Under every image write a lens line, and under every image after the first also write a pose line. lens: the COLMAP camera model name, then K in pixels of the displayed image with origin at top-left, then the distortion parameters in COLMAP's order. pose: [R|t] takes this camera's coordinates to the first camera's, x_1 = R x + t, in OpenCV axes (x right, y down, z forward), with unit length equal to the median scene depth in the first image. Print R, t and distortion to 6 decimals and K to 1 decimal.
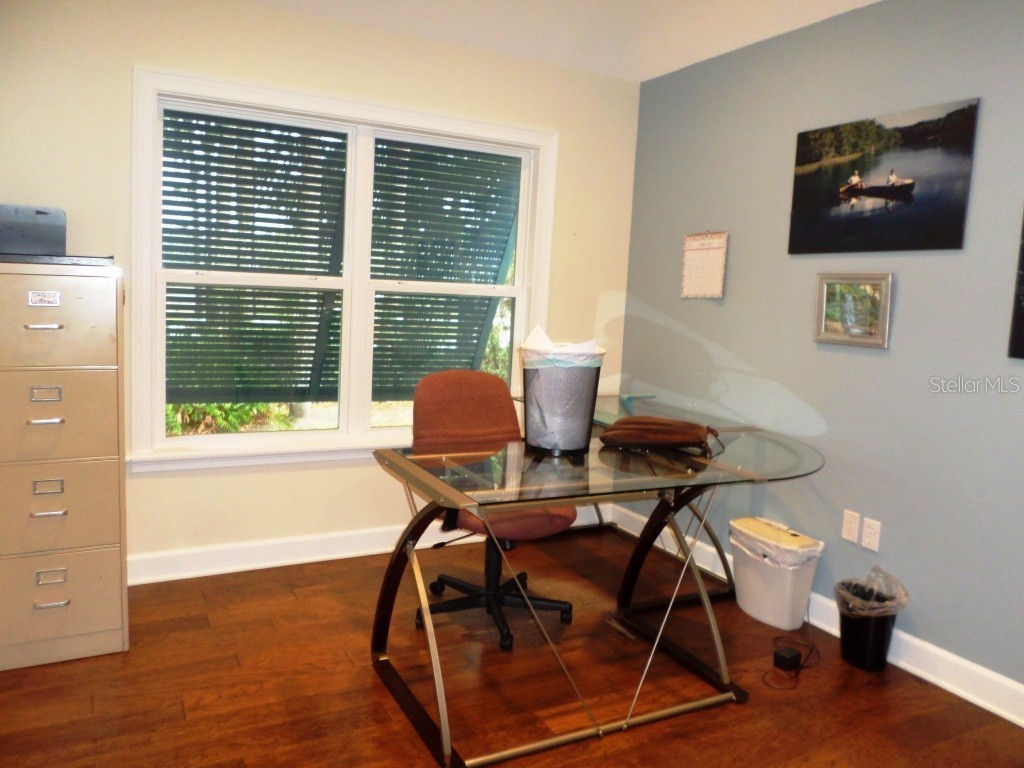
lens RADIAL K [[746.7, 0, 512.0], [0, 746.7, 384.0], [0, 0, 1]] dist [-0.004527, -0.001600]
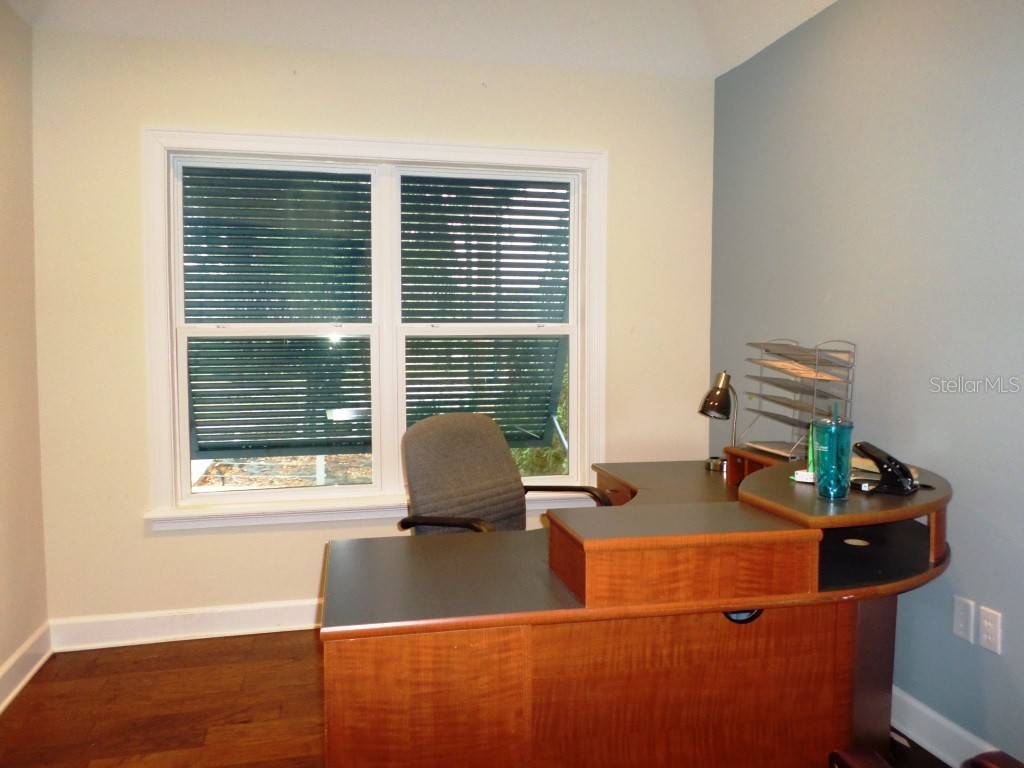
lens RADIAL K [[769.9, 0, 512.0], [0, 769.9, 384.0], [0, 0, 1]] dist [0.005278, -0.000190]
pose [[0.965497, -0.030685, -0.258599, 0.200043], [0.015591, 0.998063, -0.060219, -0.003689], [0.259946, 0.054110, 0.964106, 0.104457]]
